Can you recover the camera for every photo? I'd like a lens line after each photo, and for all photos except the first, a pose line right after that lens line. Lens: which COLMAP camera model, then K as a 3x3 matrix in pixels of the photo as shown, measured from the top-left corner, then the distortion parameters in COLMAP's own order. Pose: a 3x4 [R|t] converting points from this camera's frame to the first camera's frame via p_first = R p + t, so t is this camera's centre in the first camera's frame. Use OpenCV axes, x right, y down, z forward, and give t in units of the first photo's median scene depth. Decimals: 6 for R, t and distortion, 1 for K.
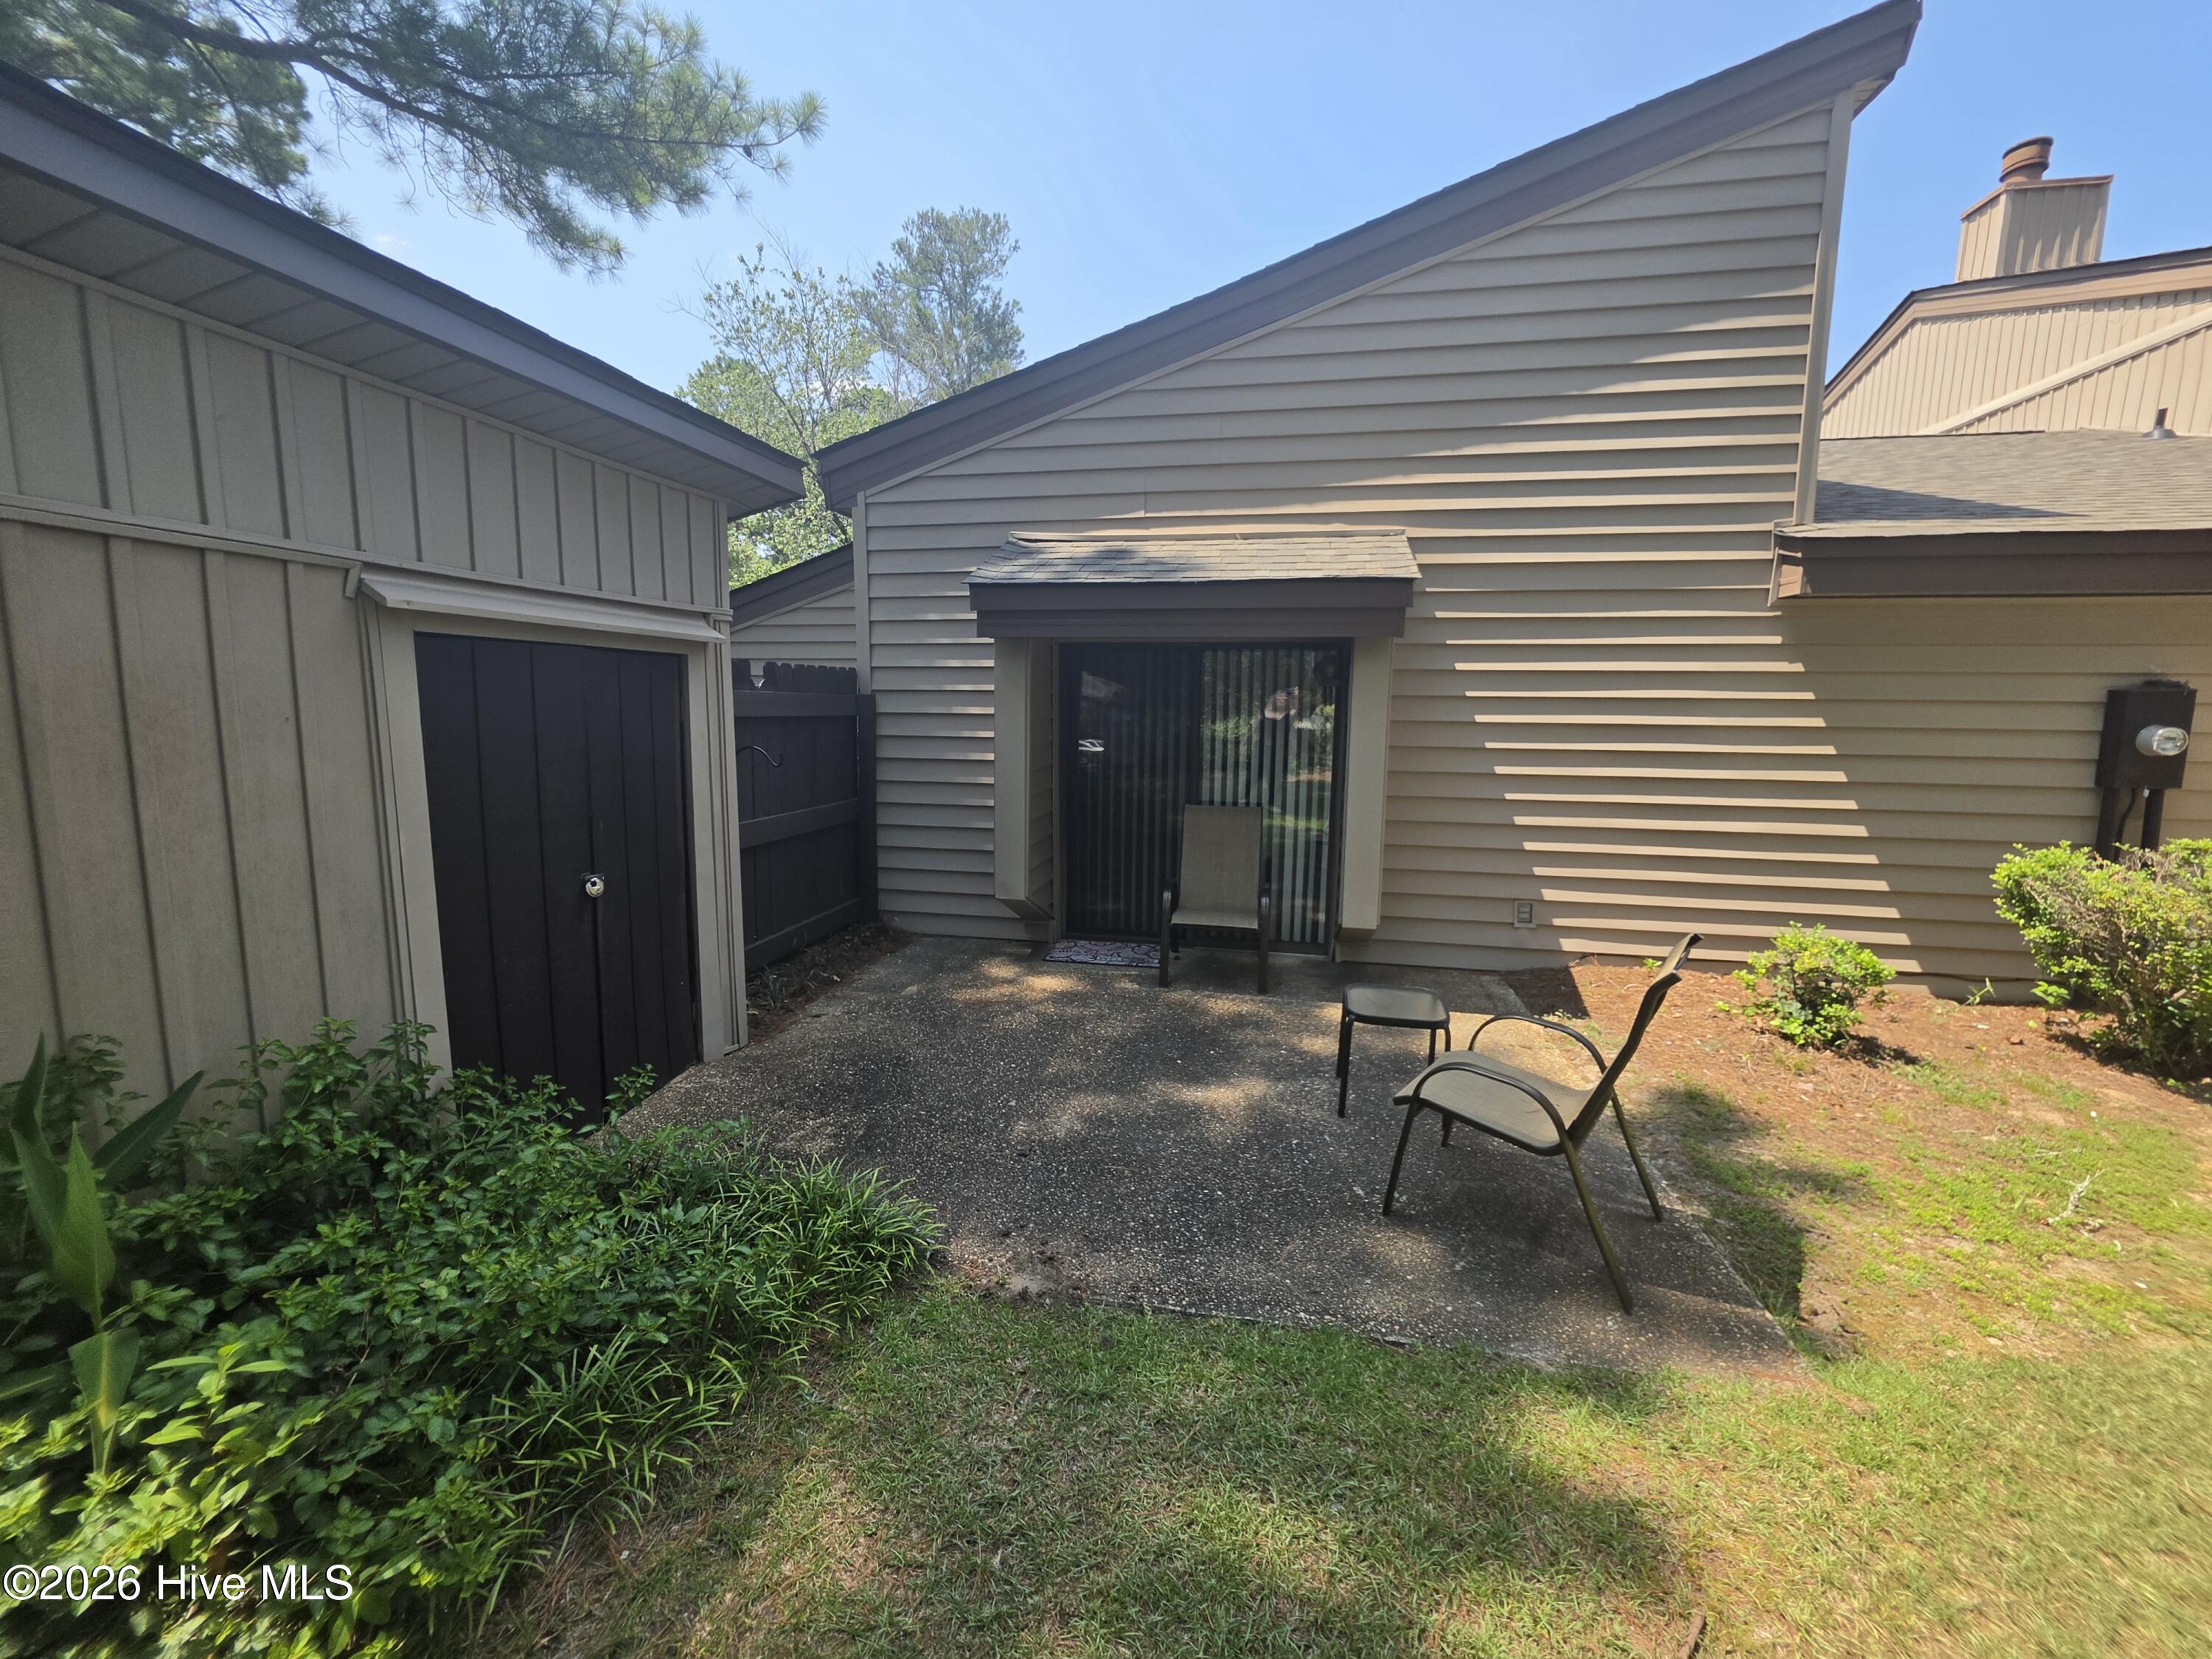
lens RADIAL K [[891.7, 0, 1105.0], [0, 891.7, 801.6], [0, 0, 1]] dist [0.001291, 0.000190]
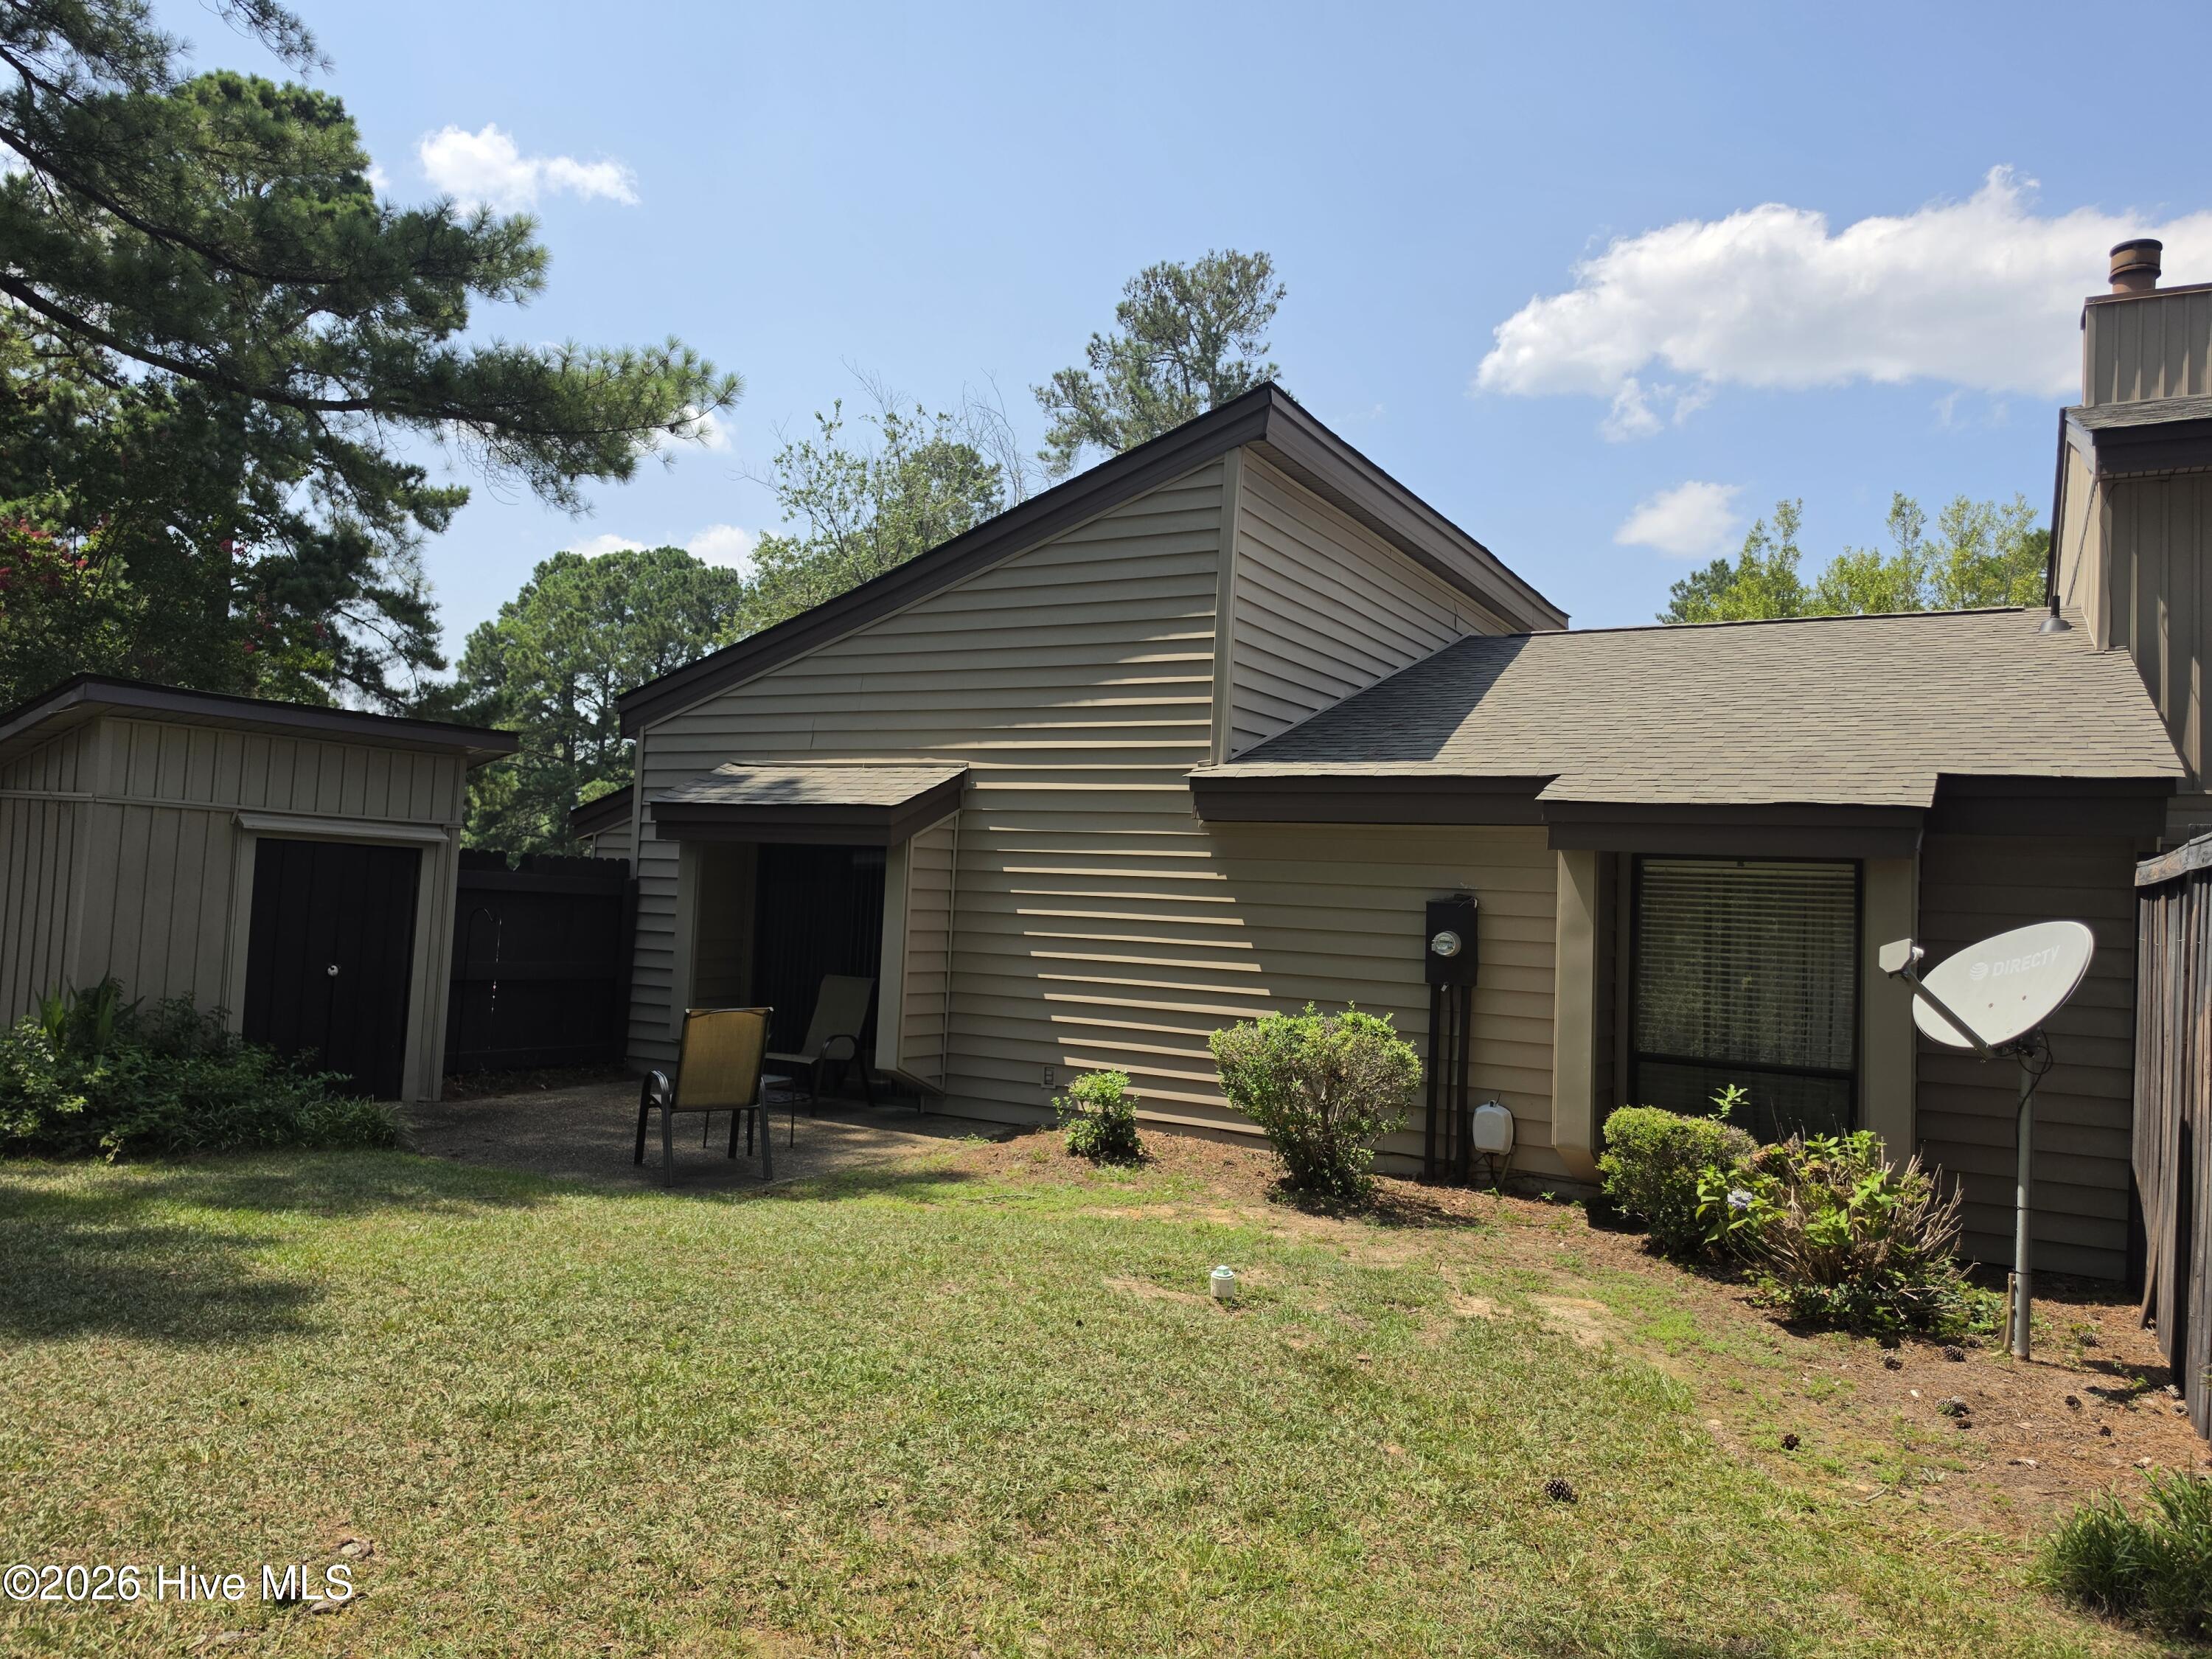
lens RADIAL K [[1525.2, 0, 1106.0], [0, 1525.2, 829.5], [0, 0, 1]] dist [0.085440, -0.140560]
pose [[0.945744, 0.017133, -0.324461, 1.136887], [-0.072064, 0.984798, -0.158052, 0.112348], [0.316821, 0.172859, 0.932601, -0.884799]]
